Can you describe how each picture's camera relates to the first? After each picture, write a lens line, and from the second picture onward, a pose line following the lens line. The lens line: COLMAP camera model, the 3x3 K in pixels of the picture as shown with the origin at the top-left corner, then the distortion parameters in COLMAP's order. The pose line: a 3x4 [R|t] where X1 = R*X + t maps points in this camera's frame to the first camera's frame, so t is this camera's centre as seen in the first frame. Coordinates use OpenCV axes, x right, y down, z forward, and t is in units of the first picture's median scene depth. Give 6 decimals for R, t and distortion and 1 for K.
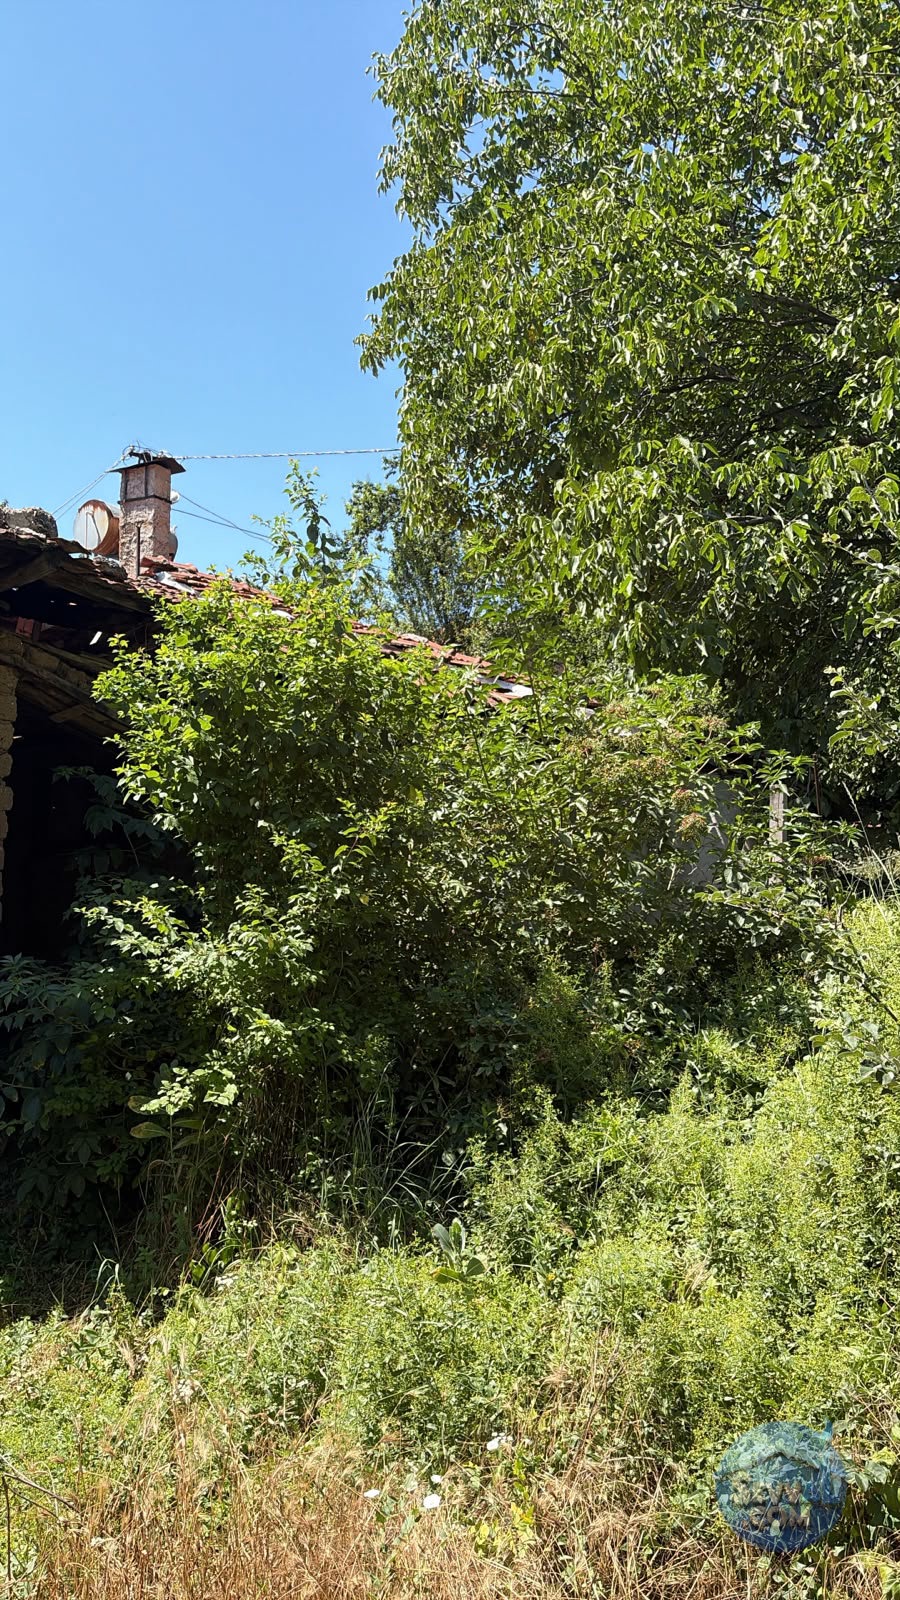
lens RADIAL K [[1283.1, 0, 438.2], [0, 1283.1, 805.6], [0, 0, 1]] dist [0.087715, -0.087912]
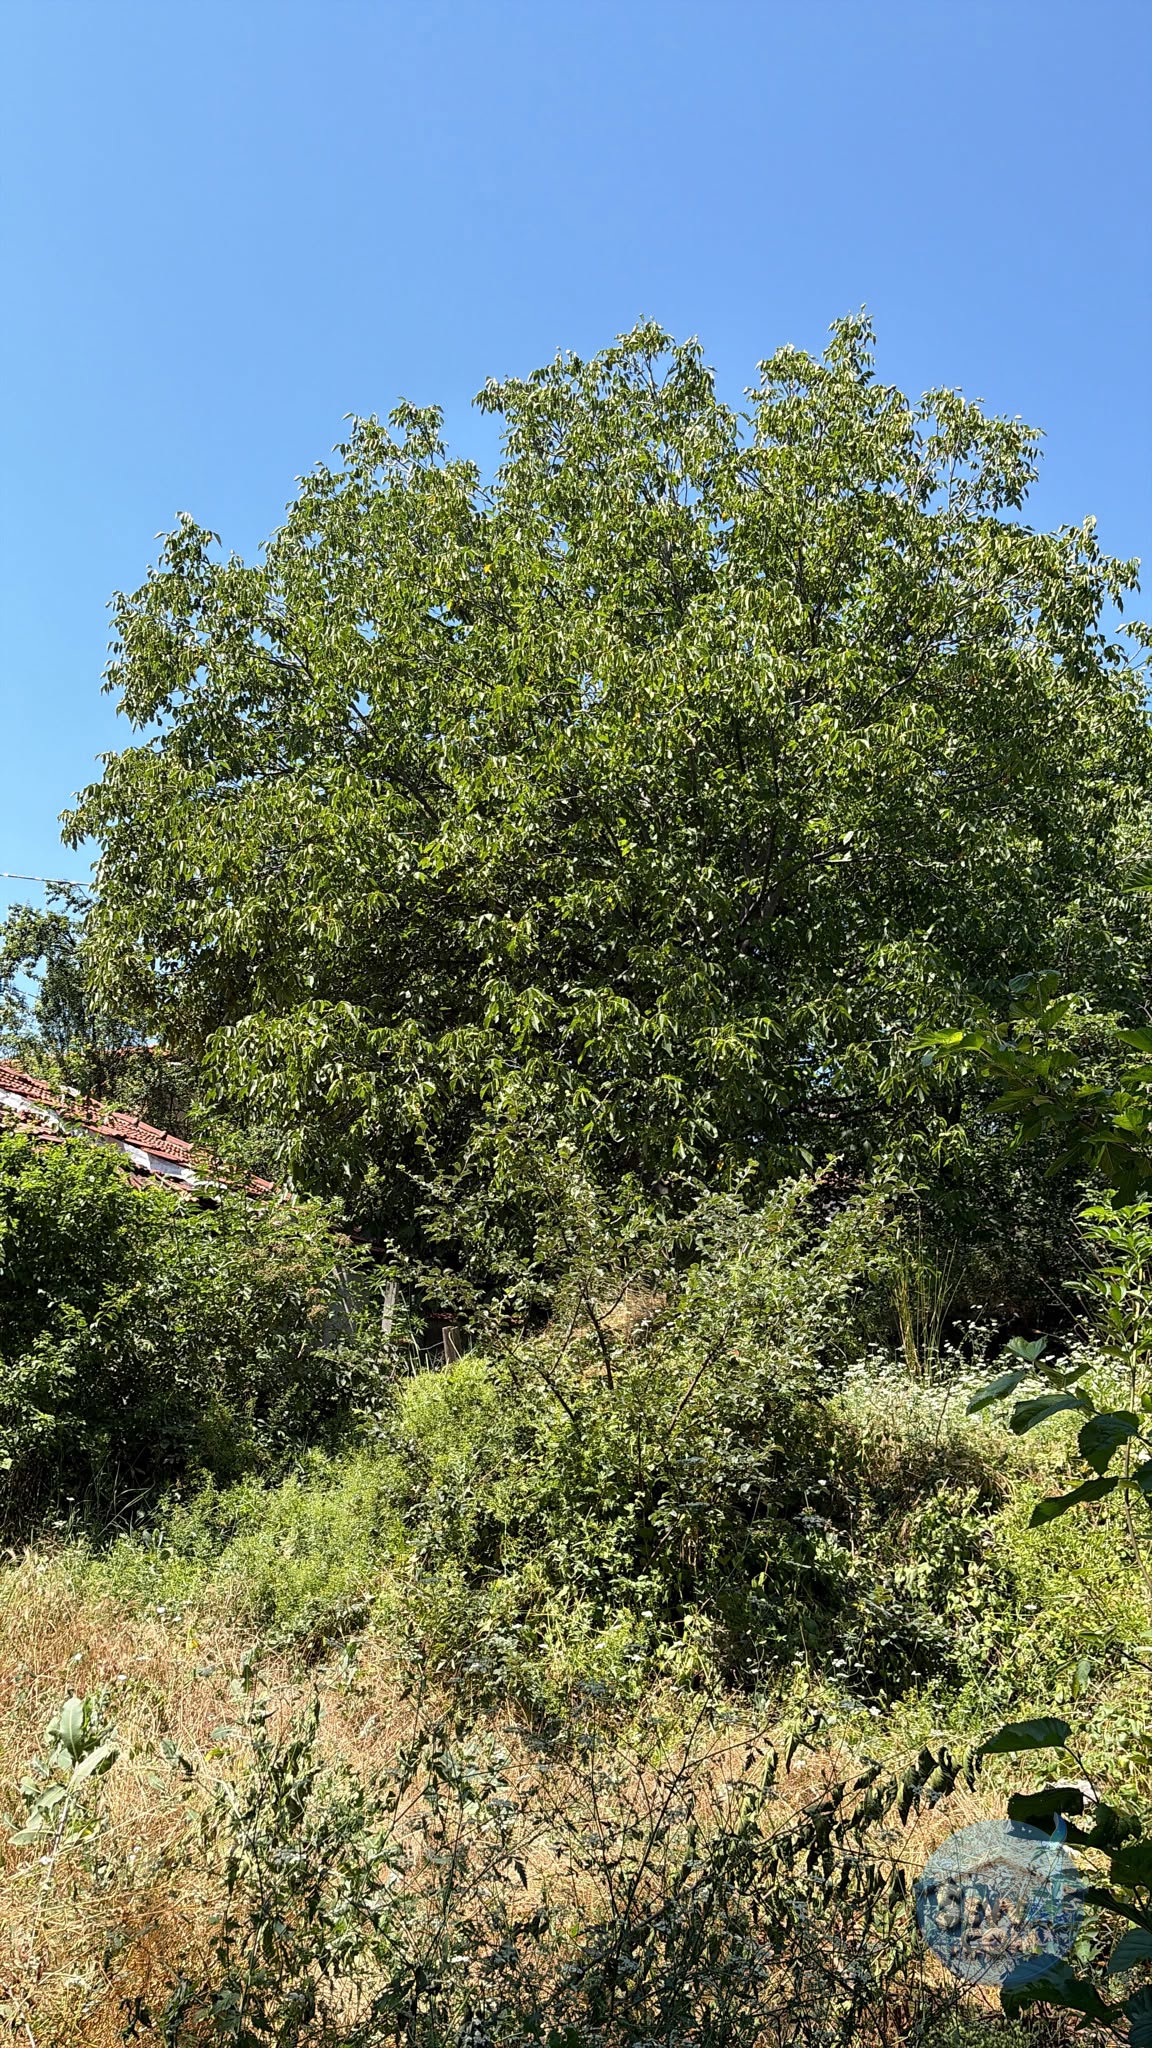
lens RADIAL K [[1642.4, 0, 560.9], [0, 1642.4, 1031.1], [0, 0, 1]] dist [0.087715, -0.087912]
pose [[0.944230, 0.131105, 0.302062, -0.152861], [-0.086462, 0.983847, -0.156748, -0.029179], [-0.317733, 0.121889, 0.940313, -0.897684]]
